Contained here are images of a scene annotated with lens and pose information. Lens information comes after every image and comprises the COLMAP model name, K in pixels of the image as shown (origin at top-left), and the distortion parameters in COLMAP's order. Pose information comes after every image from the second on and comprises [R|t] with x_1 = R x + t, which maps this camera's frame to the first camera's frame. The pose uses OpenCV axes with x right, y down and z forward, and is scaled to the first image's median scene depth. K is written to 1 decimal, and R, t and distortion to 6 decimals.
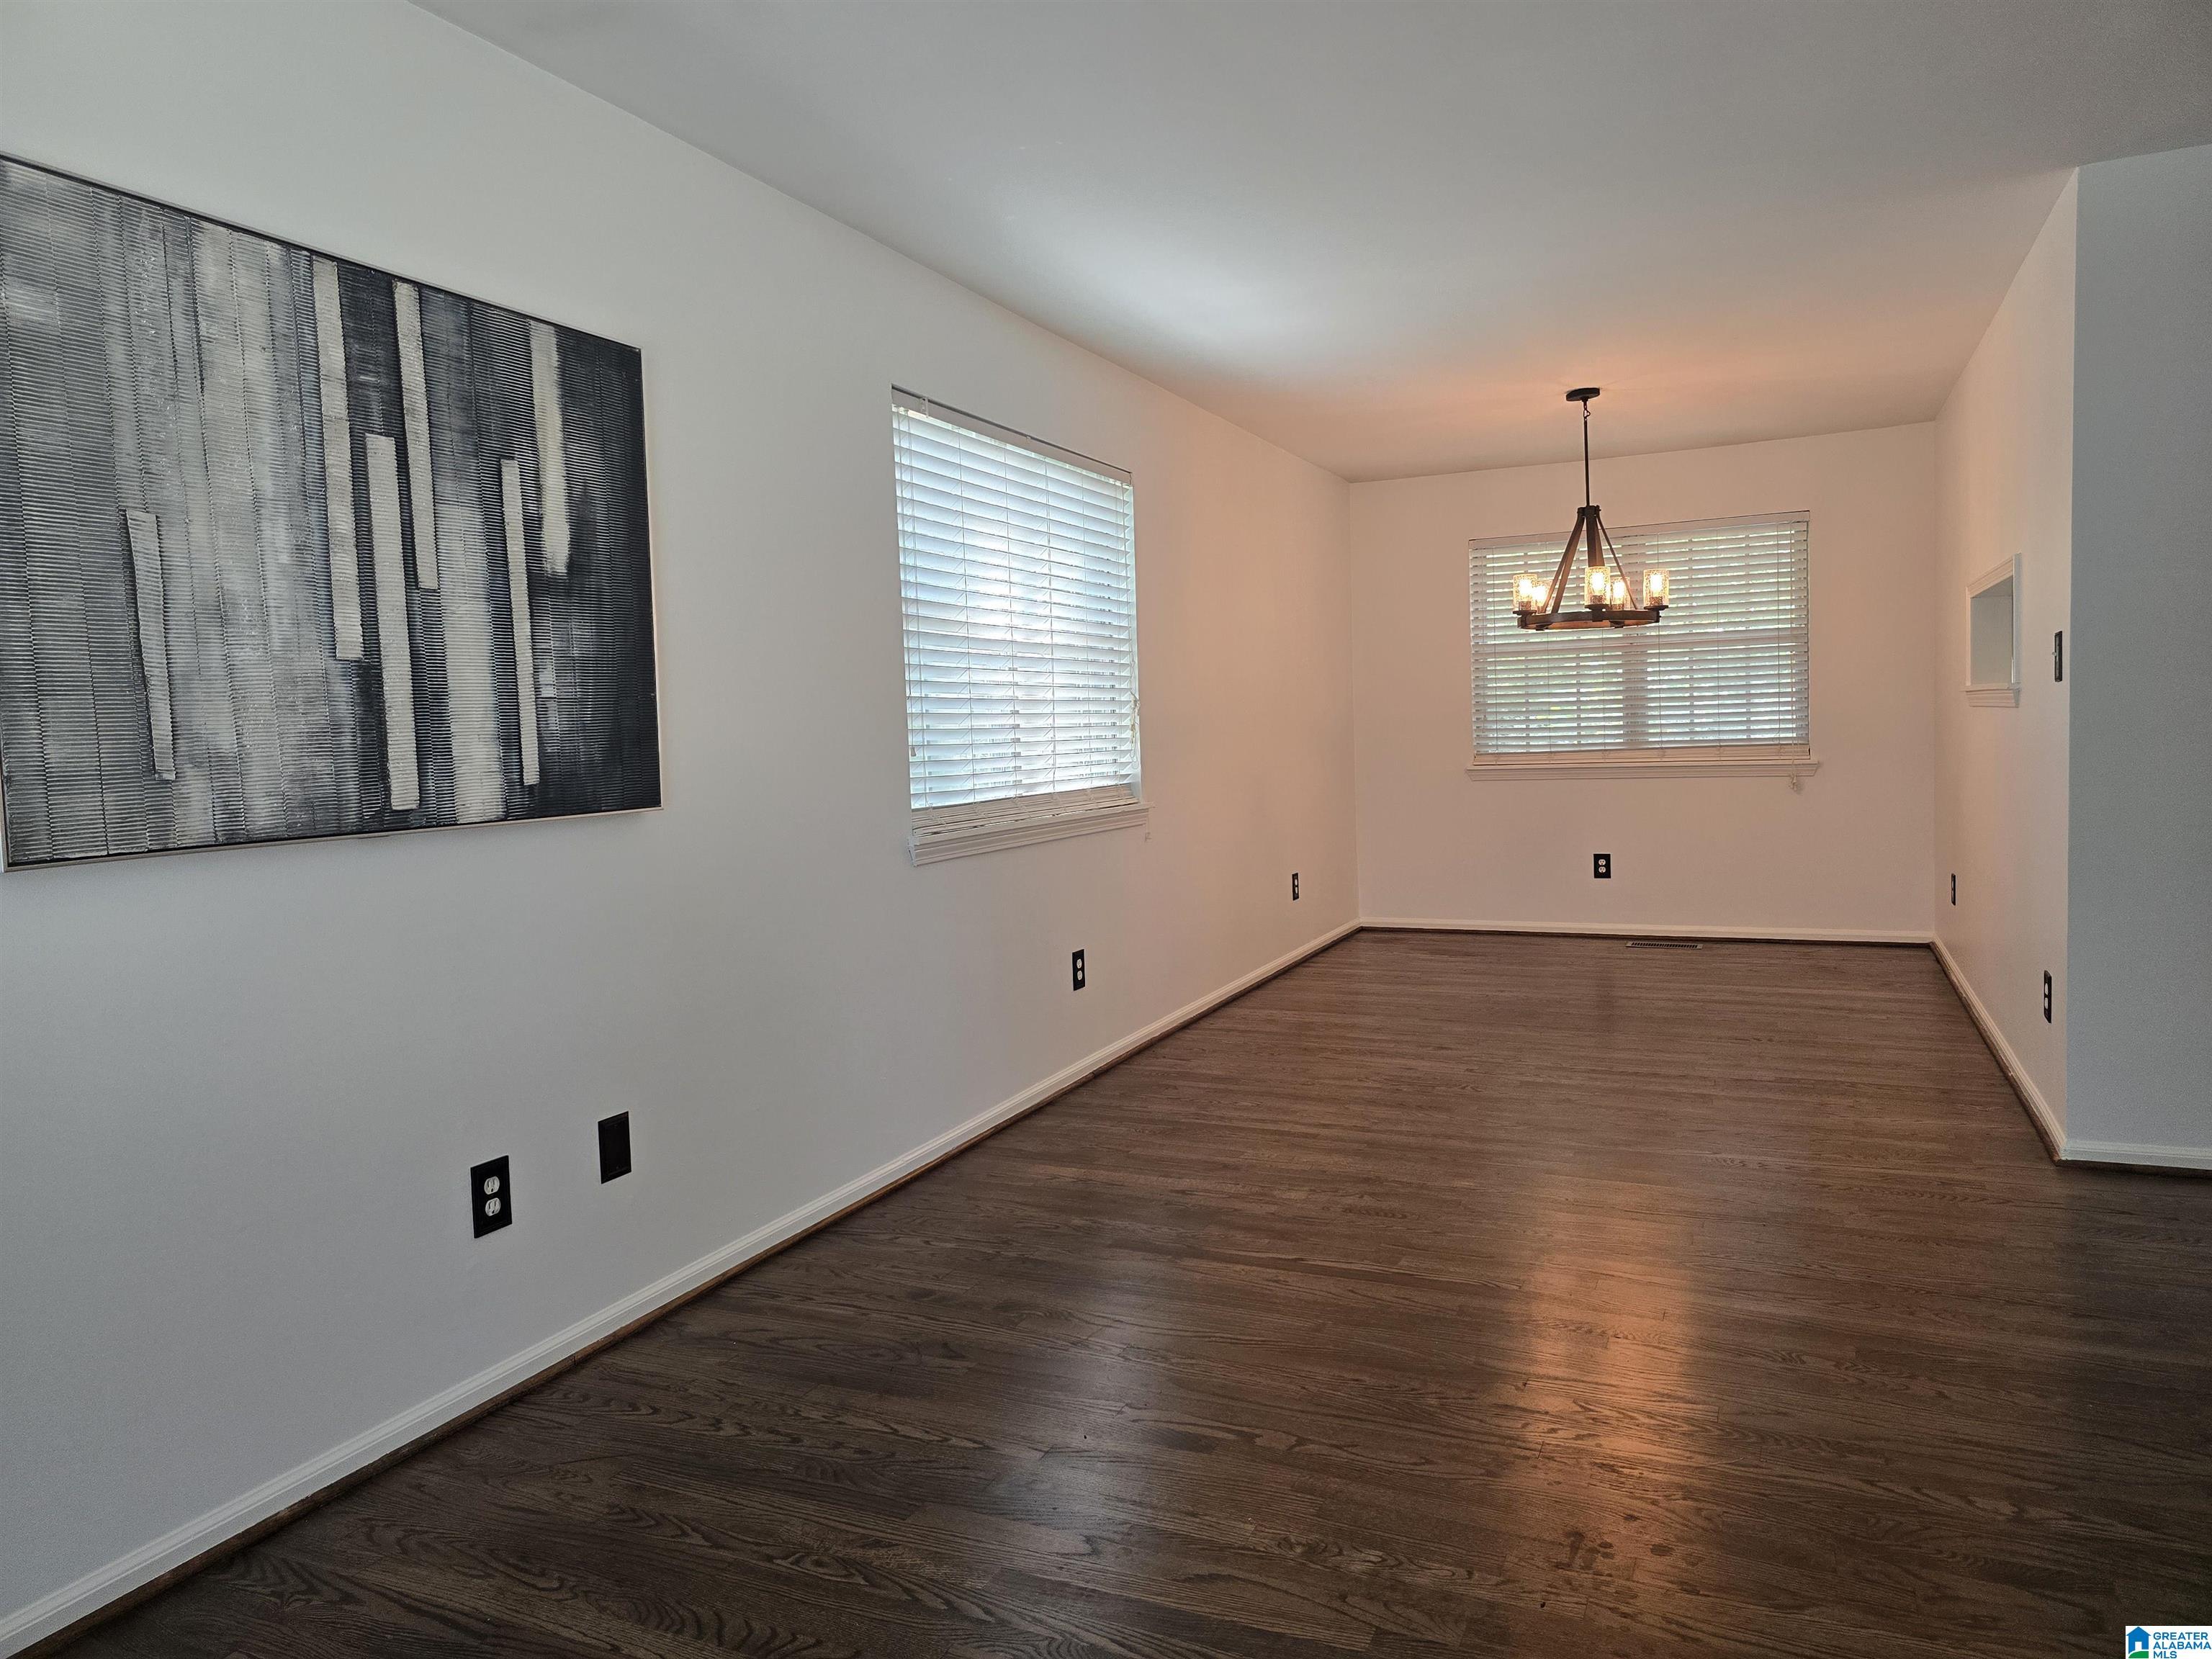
lens RADIAL K [[1506.4, 0, 1106.0], [0, 1506.4, 829.5], [0, 0, 1]] dist [0.097250, -0.106039]
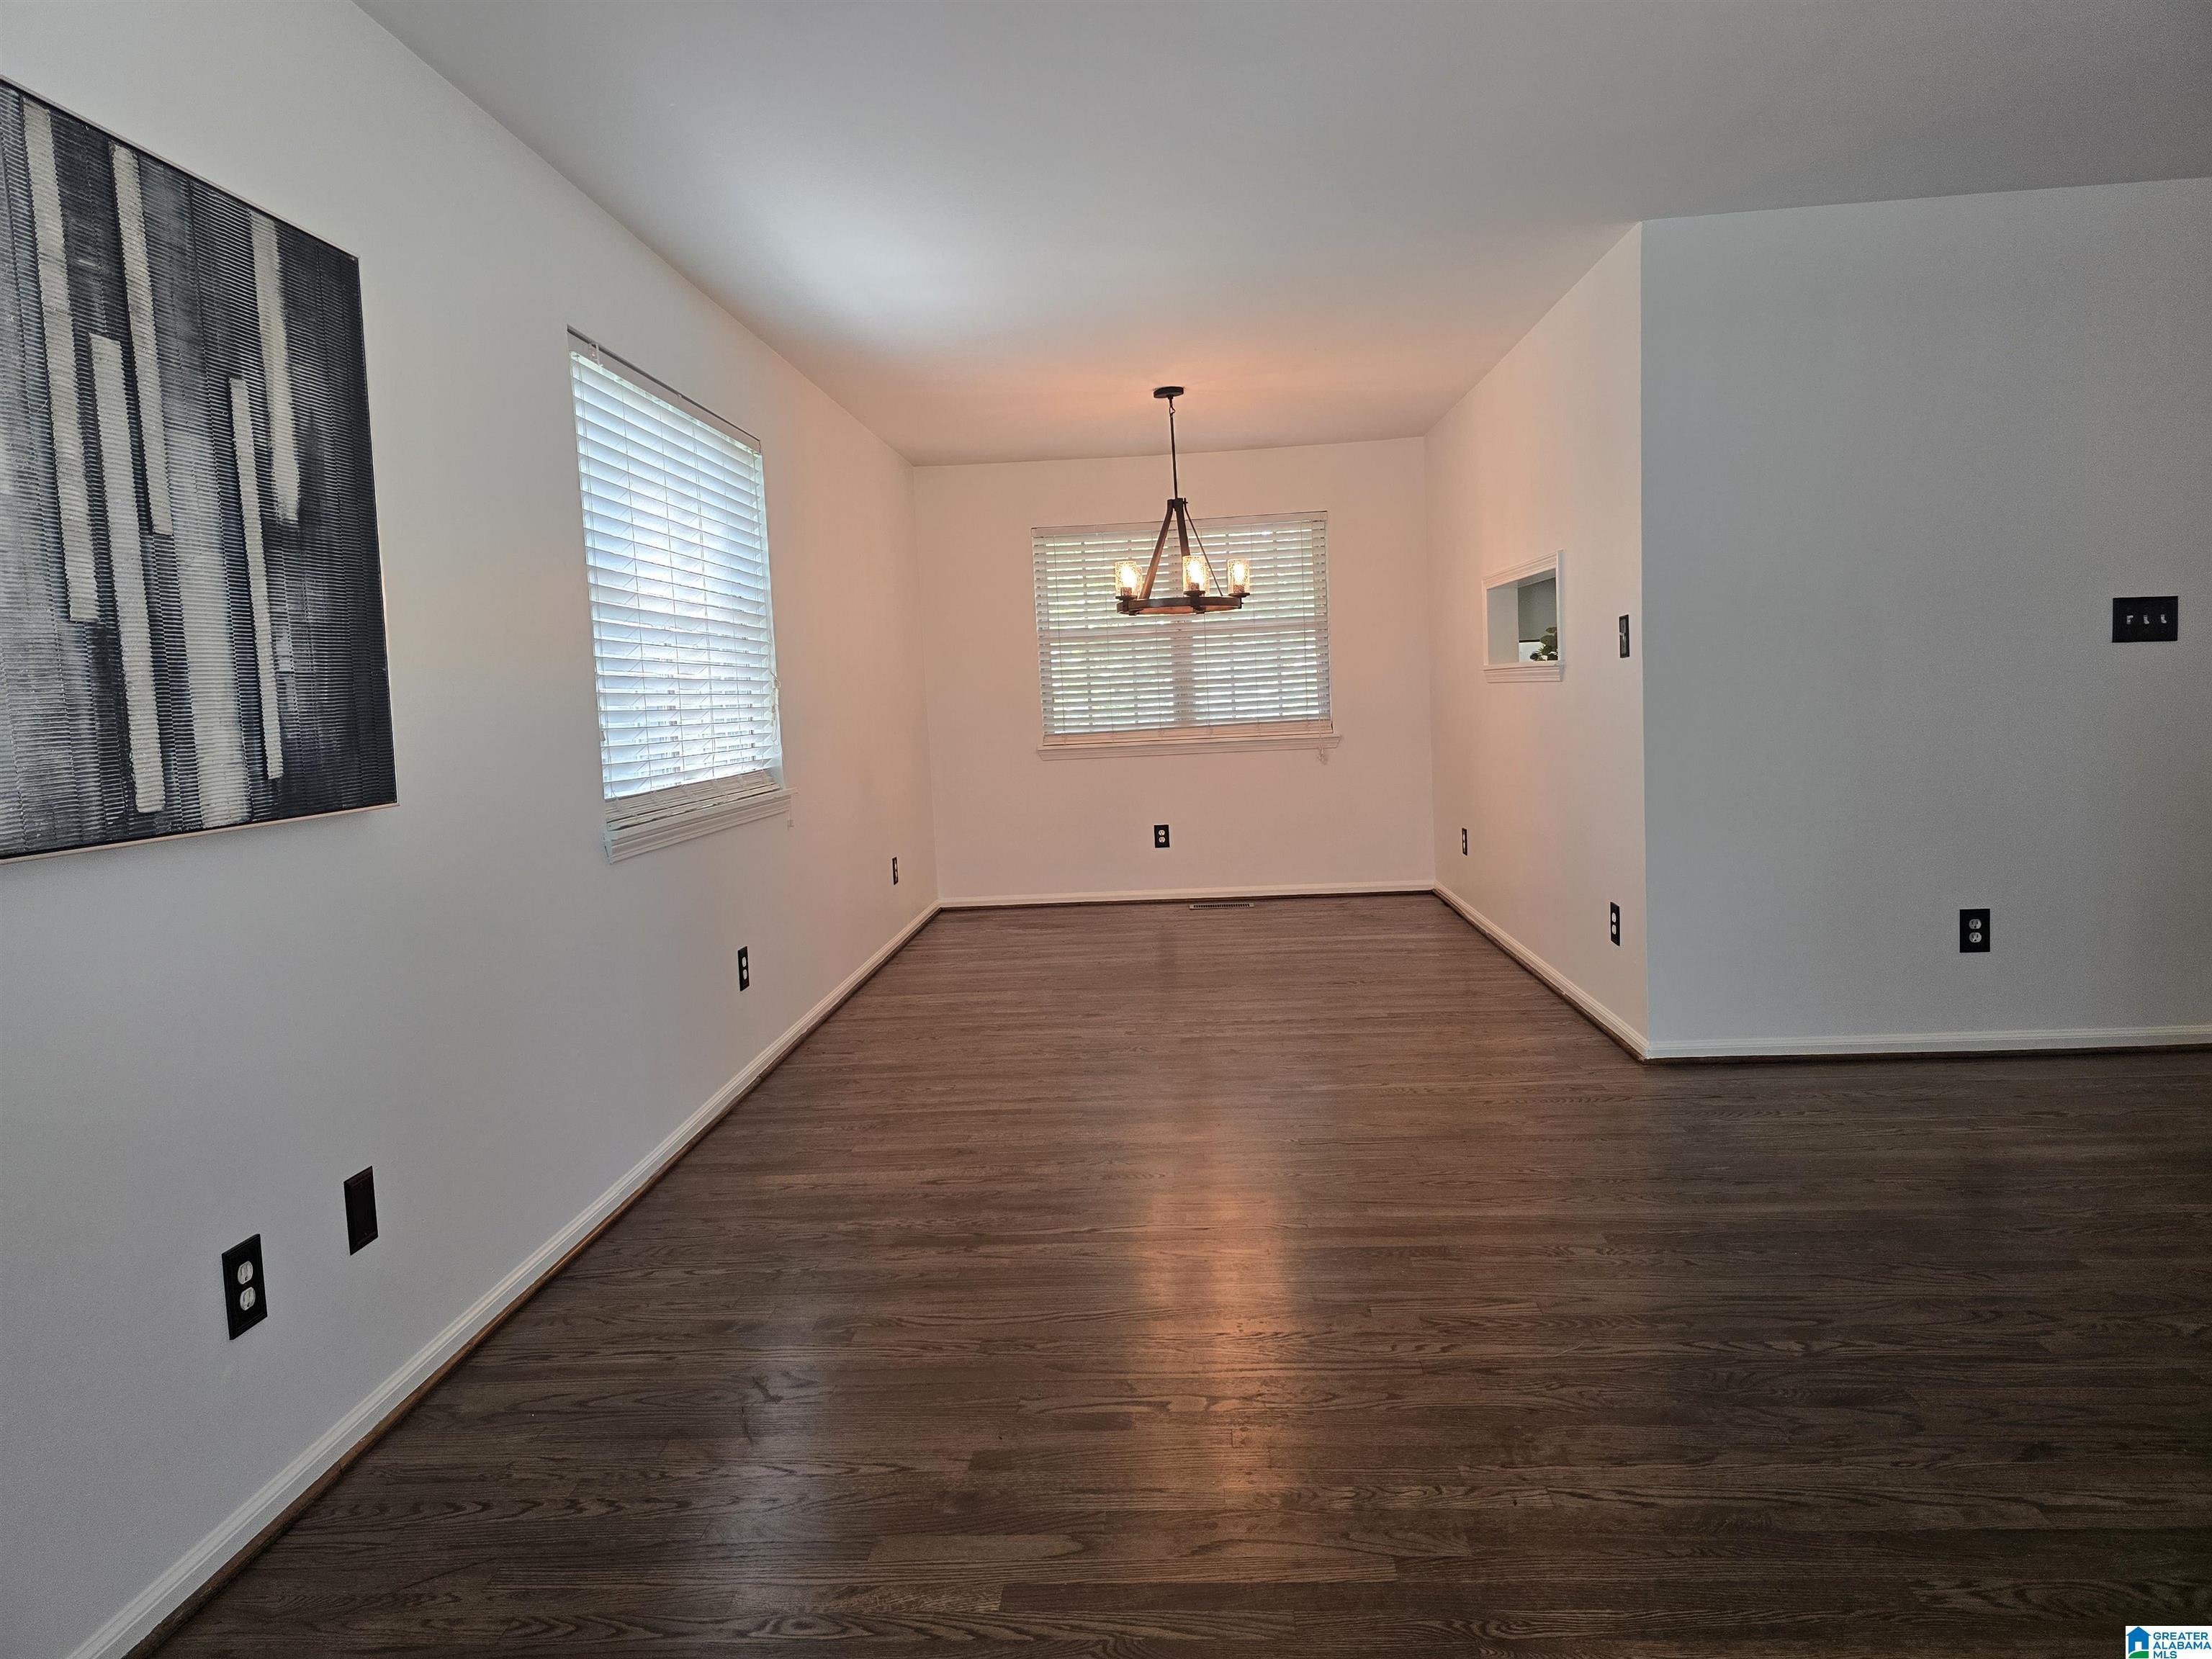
lens RADIAL K [[1503.8, 0, 1105.4], [0, 1503.8, 819.0], [0, 0, 1]] dist [0.070673, -0.054378]
pose [[0.931735, -0.040132, 0.360914, -0.238298], [0.039748, 0.999174, 0.008491, 0.002894], [-0.360956, 0.006434, 0.932561, 0.068540]]
